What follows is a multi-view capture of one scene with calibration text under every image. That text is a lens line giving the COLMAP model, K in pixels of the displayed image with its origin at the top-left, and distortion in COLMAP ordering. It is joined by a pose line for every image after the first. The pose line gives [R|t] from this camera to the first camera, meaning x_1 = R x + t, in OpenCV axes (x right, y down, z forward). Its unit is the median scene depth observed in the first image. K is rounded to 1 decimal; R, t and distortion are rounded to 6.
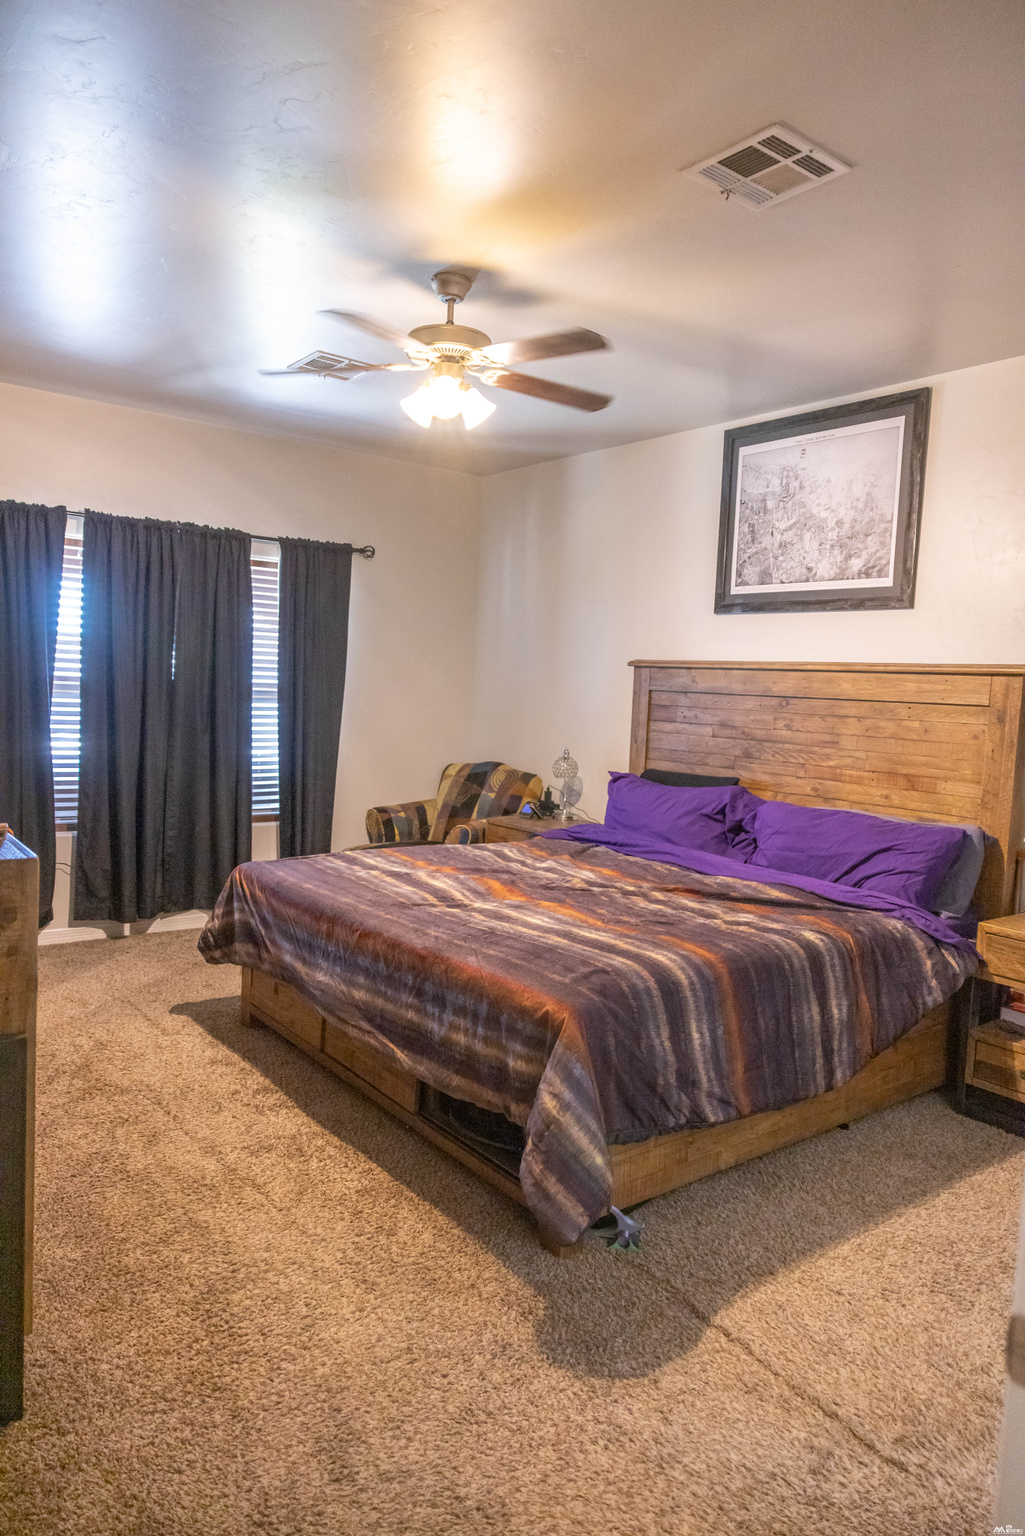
lens RADIAL K [[1030.7, 0, 523.0], [0, 1030.7, 772.7], [0, 0, 1]] dist [0.006371, 0.005644]
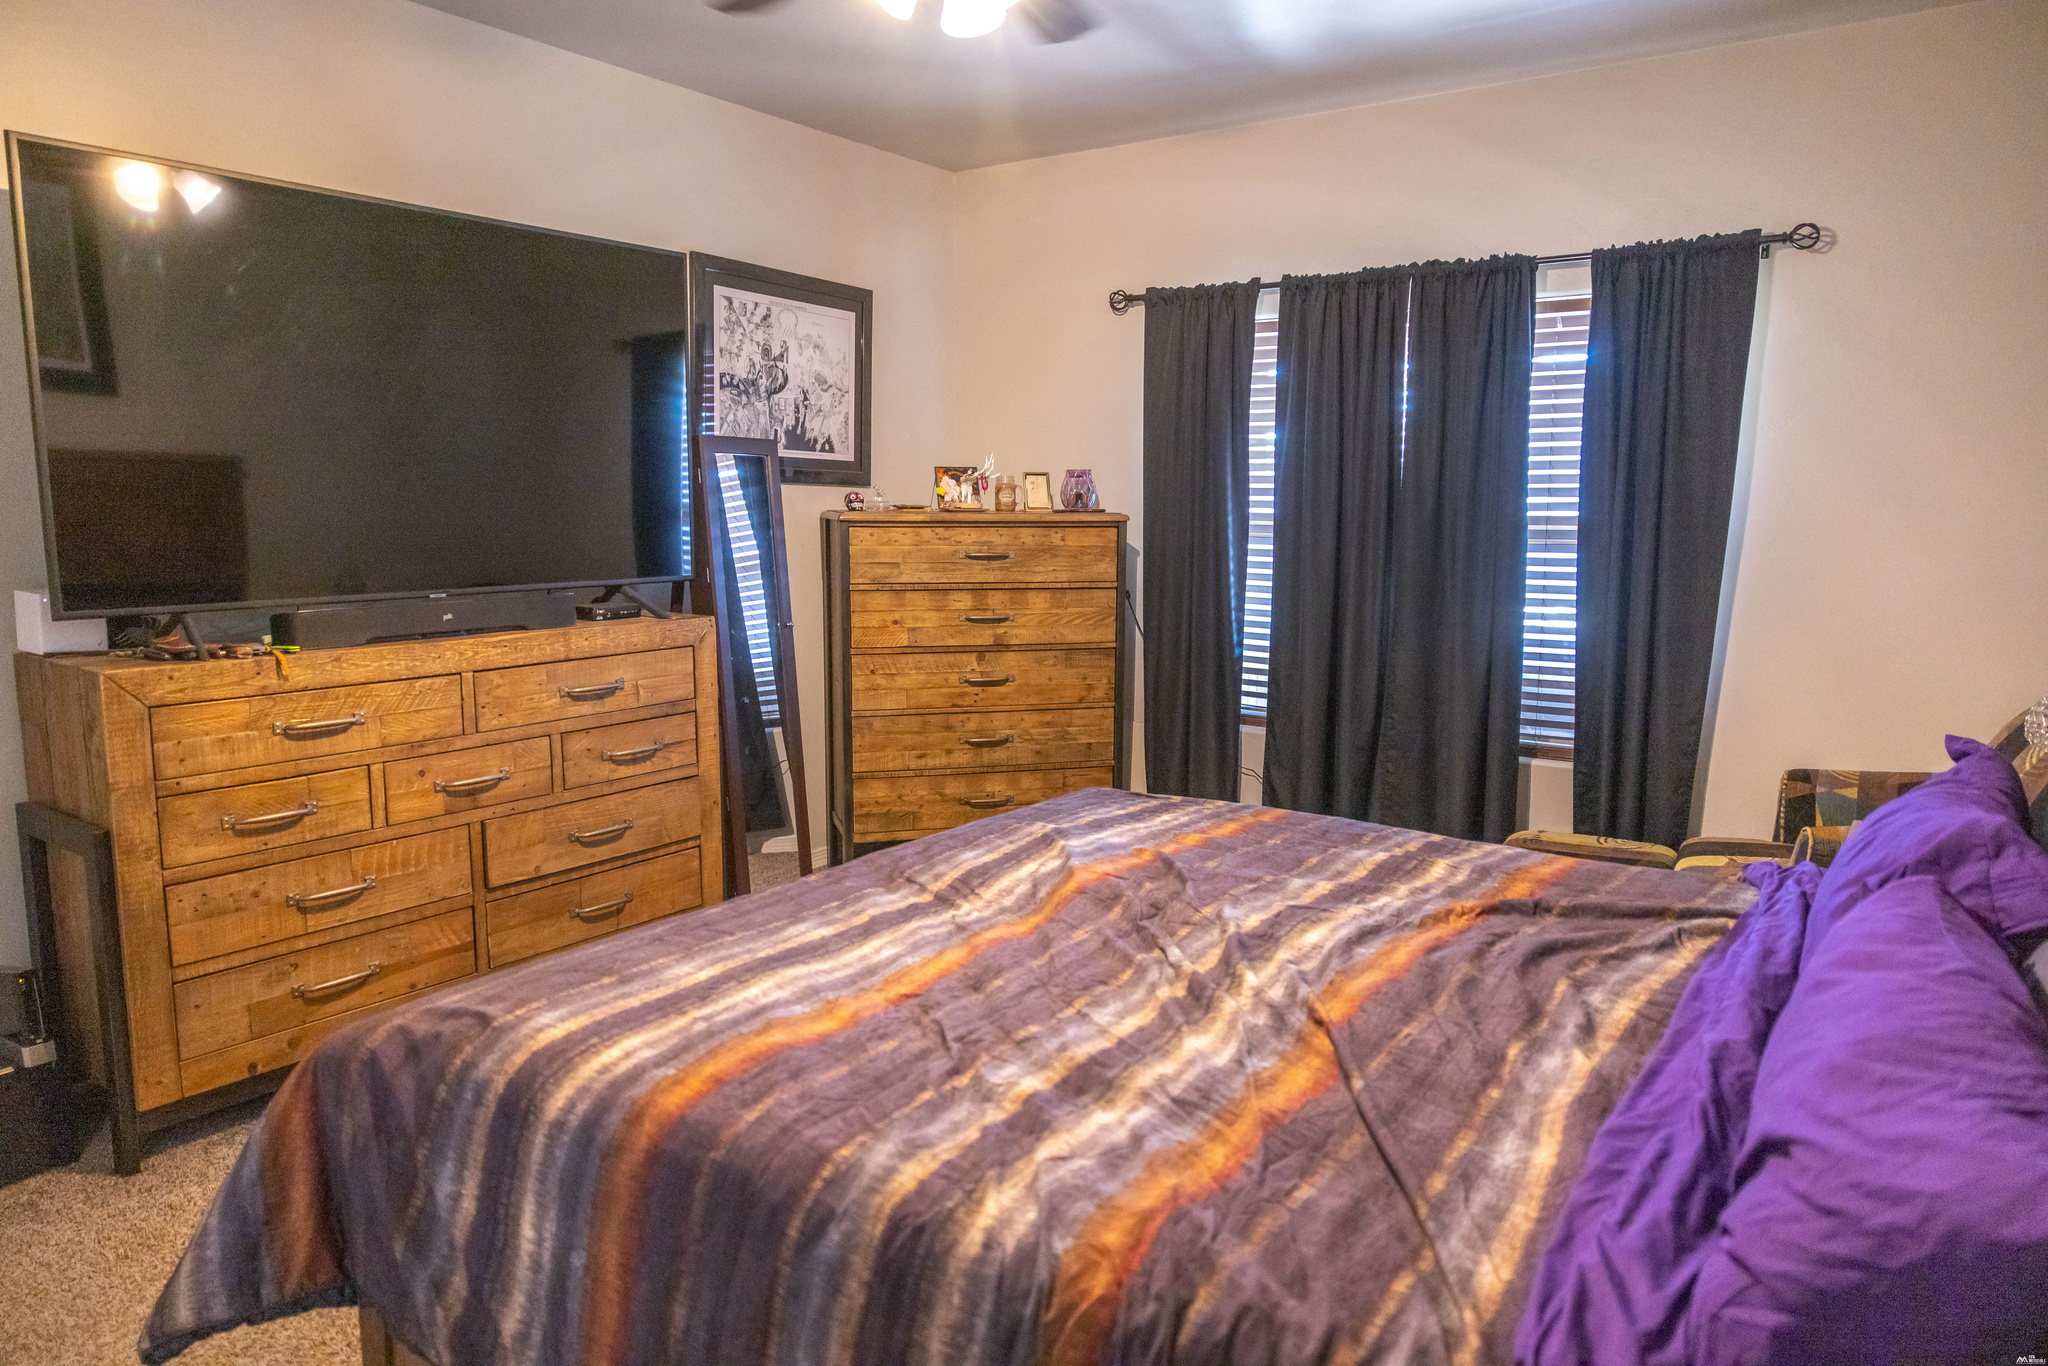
lens RADIAL K [[1374.3, 0, 1034.3], [0, 1374.3, 677.0], [0, 0, 1]] dist [0.006371, 0.005644]
pose [[0.283315, 0.081429, -0.955564, 0.418352], [-0.080276, 0.994906, 0.060980, -0.023623], [0.955661, 0.059432, 0.288408, 0.539901]]
